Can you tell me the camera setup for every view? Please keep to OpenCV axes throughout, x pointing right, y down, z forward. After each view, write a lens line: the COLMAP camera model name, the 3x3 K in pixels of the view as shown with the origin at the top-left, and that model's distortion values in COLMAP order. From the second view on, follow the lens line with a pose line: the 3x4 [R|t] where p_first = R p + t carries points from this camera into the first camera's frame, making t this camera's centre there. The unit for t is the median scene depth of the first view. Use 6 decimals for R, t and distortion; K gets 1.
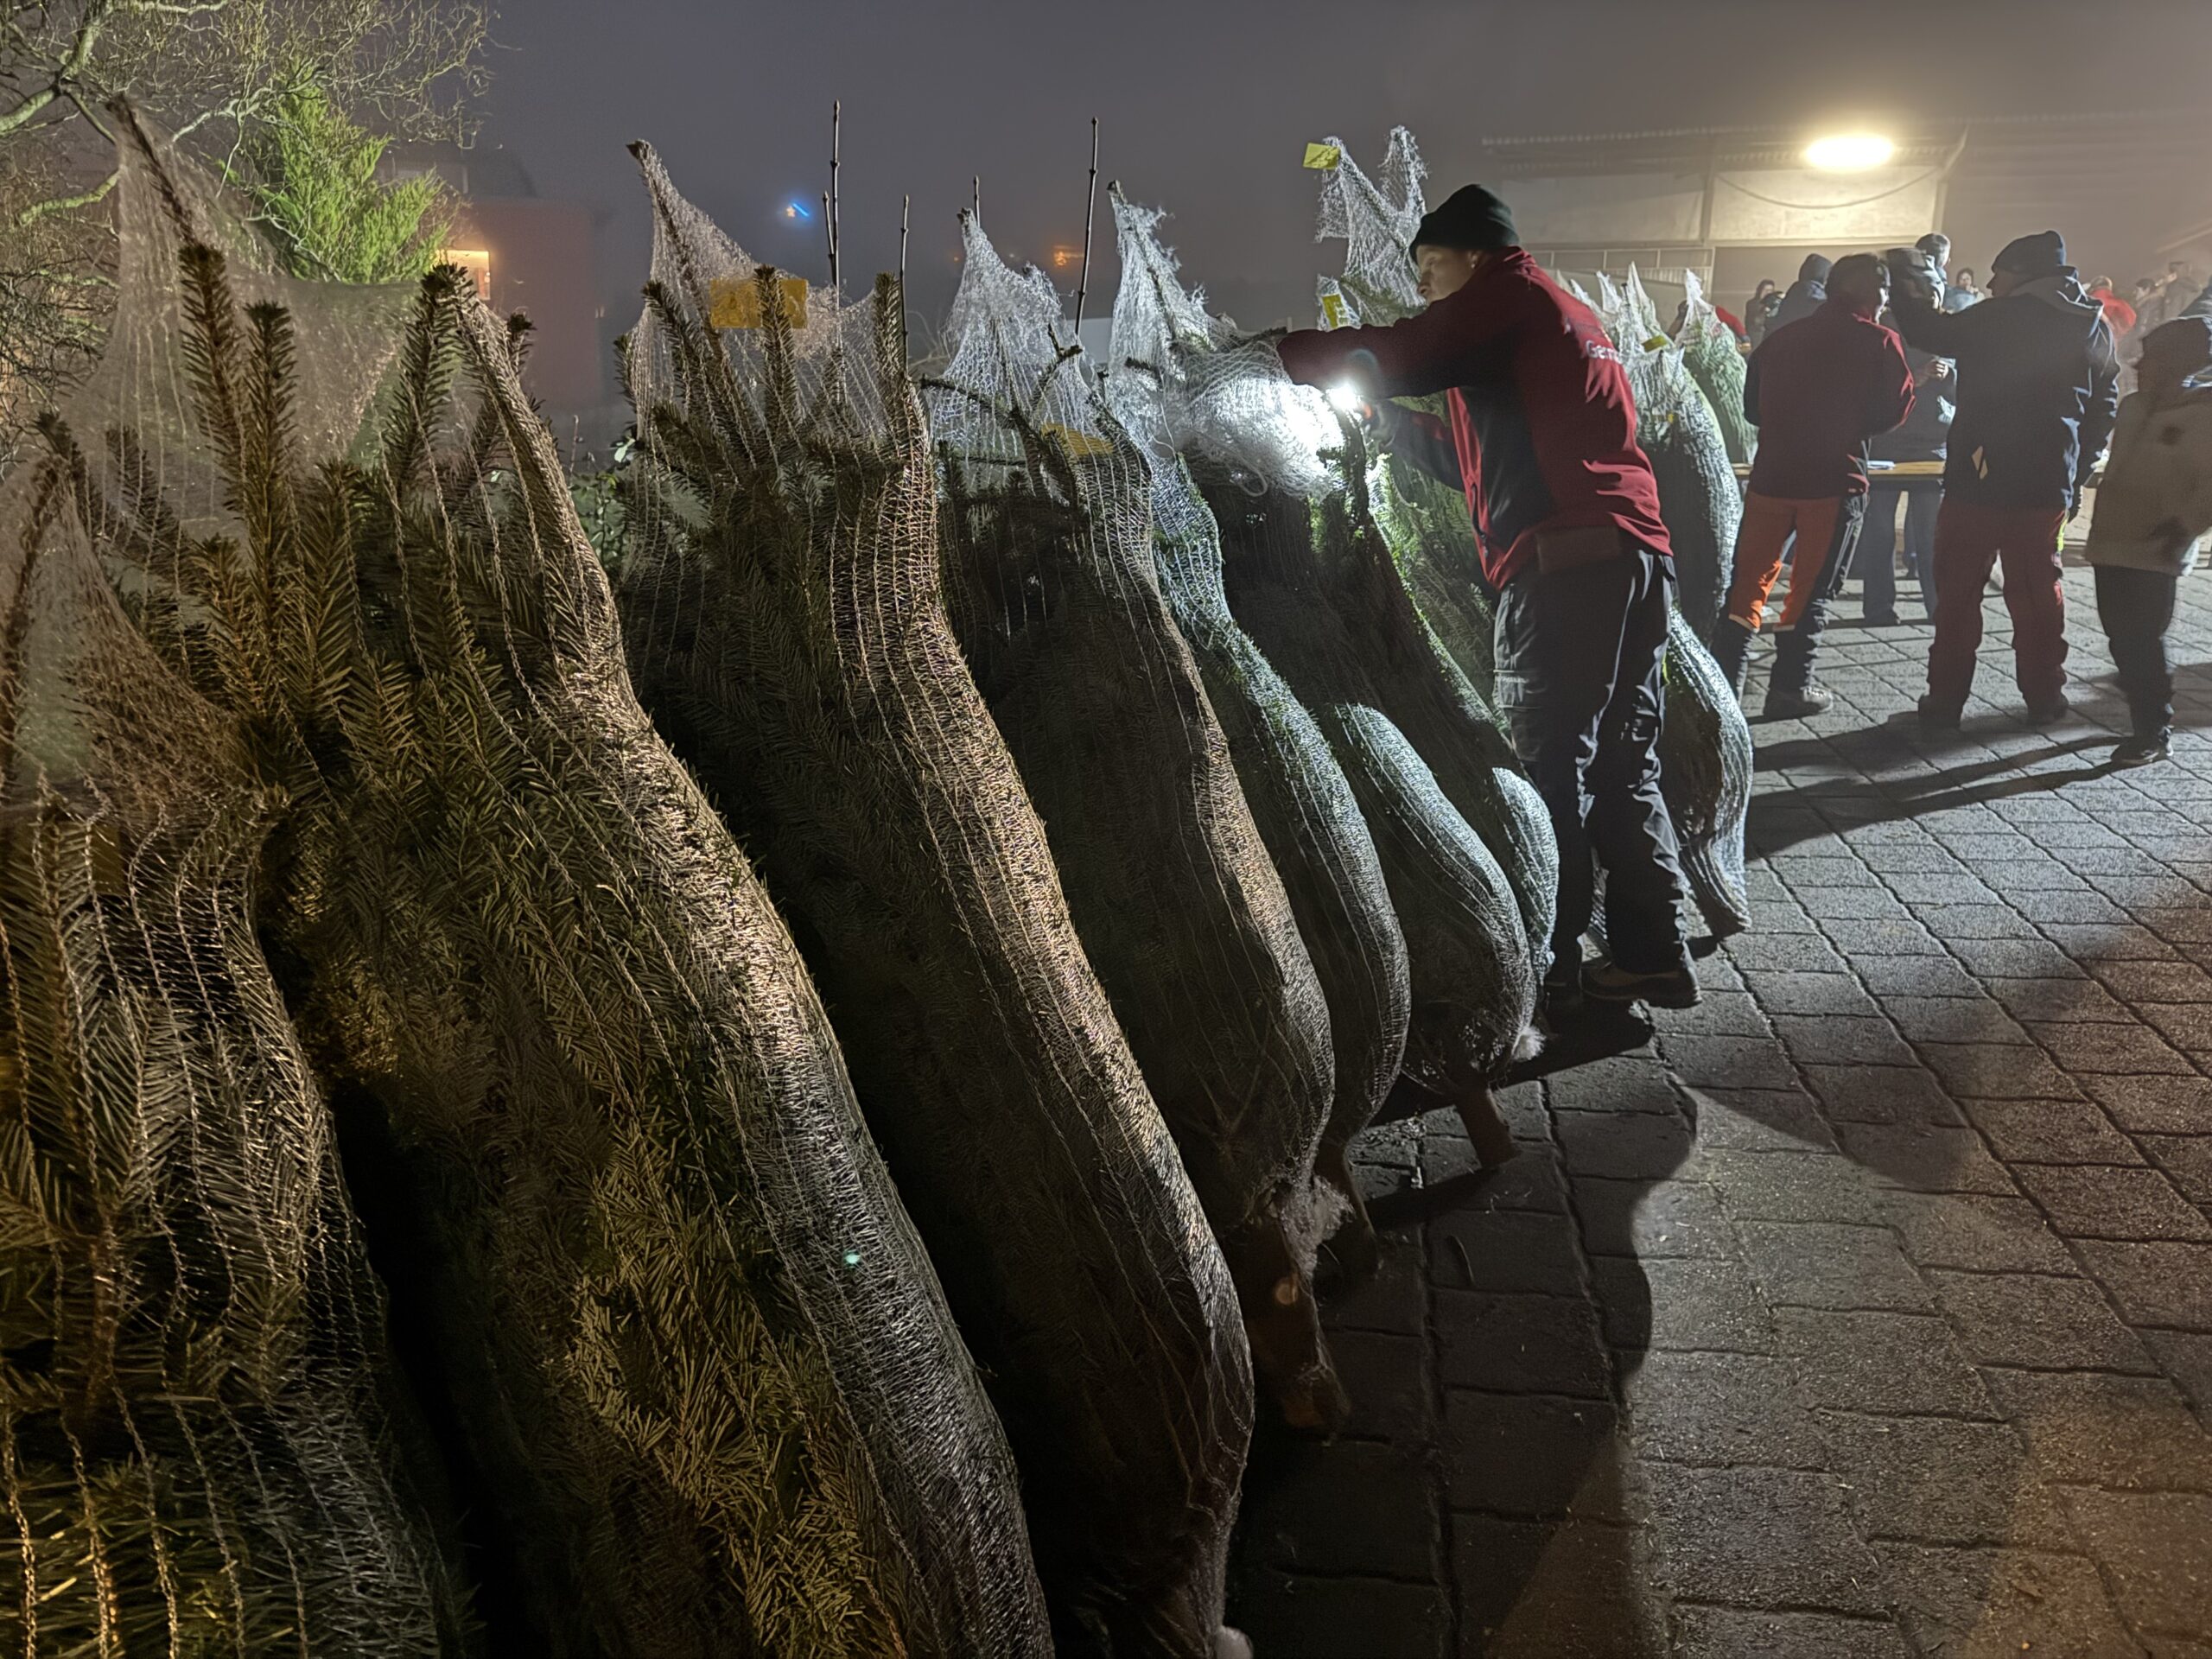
lens RADIAL K [[1552.3, 0, 1106.0], [0, 1552.3, 829.5], [0, 0, 1]] dist [0.036539, -0.049756]
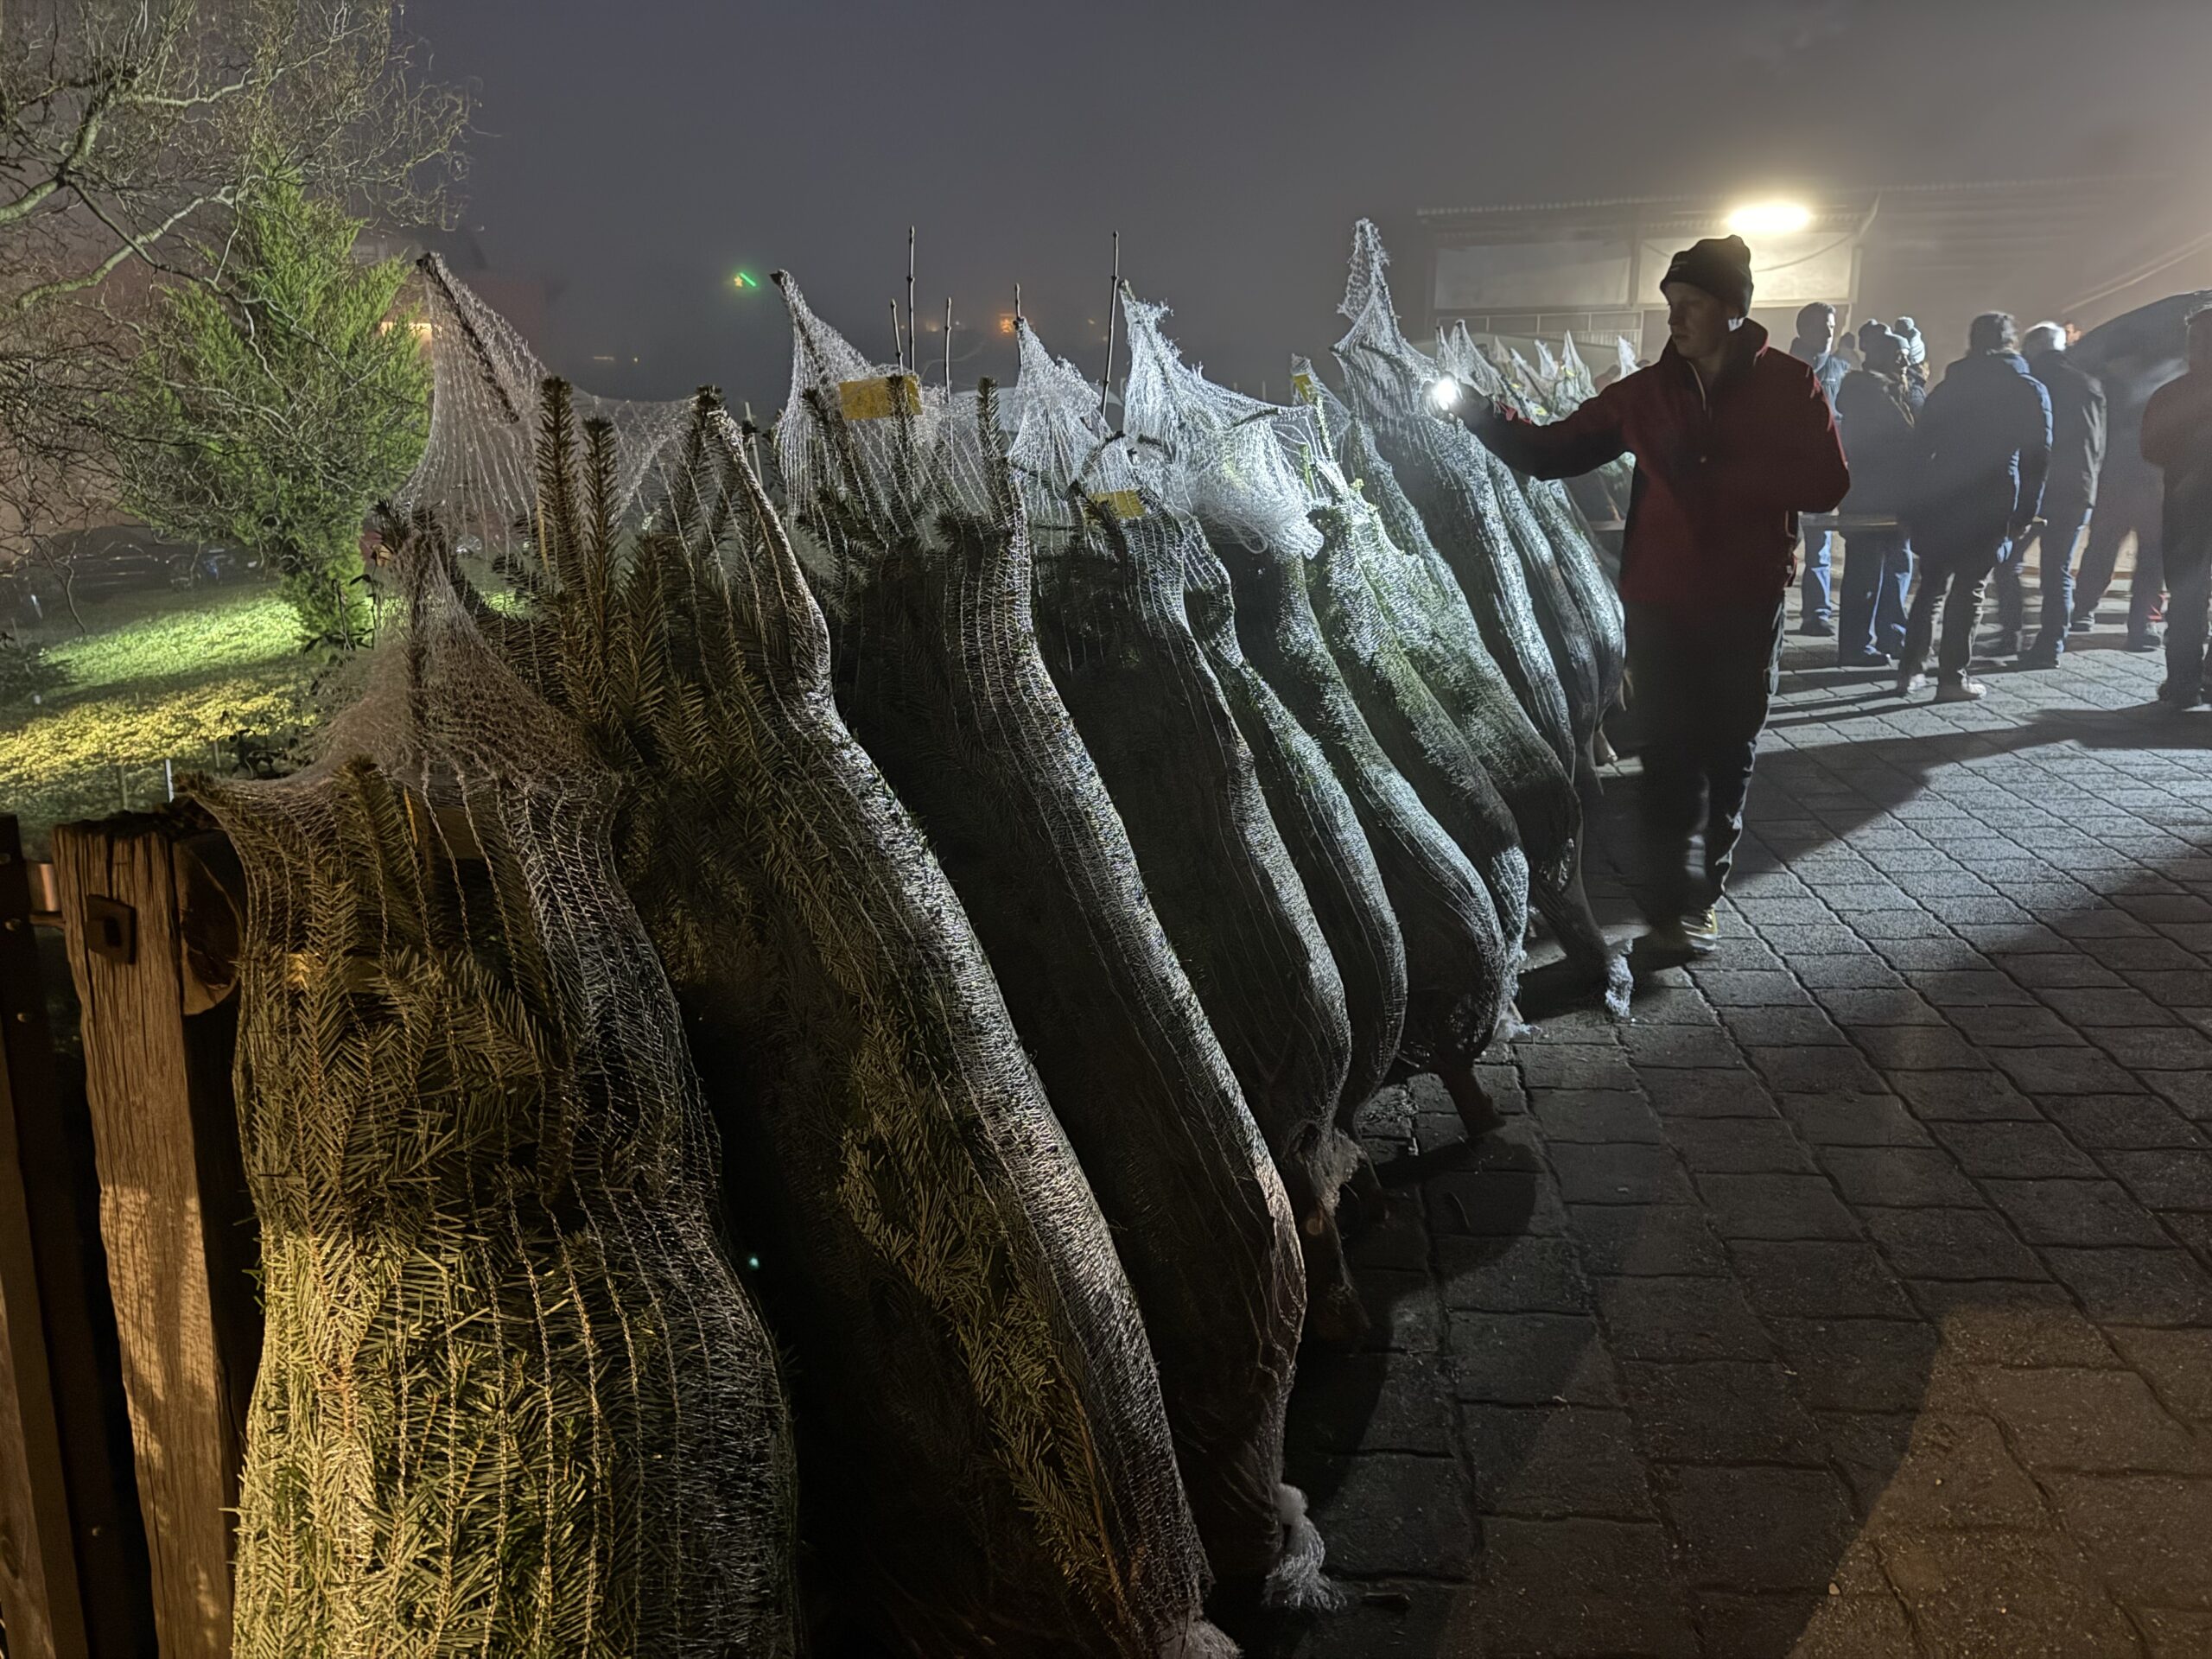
lens RADIAL K [[1549.4, 0, 1106.0], [0, 1549.4, 829.5], [0, 0, 1]] dist [0.051667, -0.076709]
pose [[0.999373, -0.017884, 0.030559, -0.083511], [0.019005, 0.999143, -0.036781, 0.045137], [-0.029875, 0.037338, 0.998856, -0.206469]]
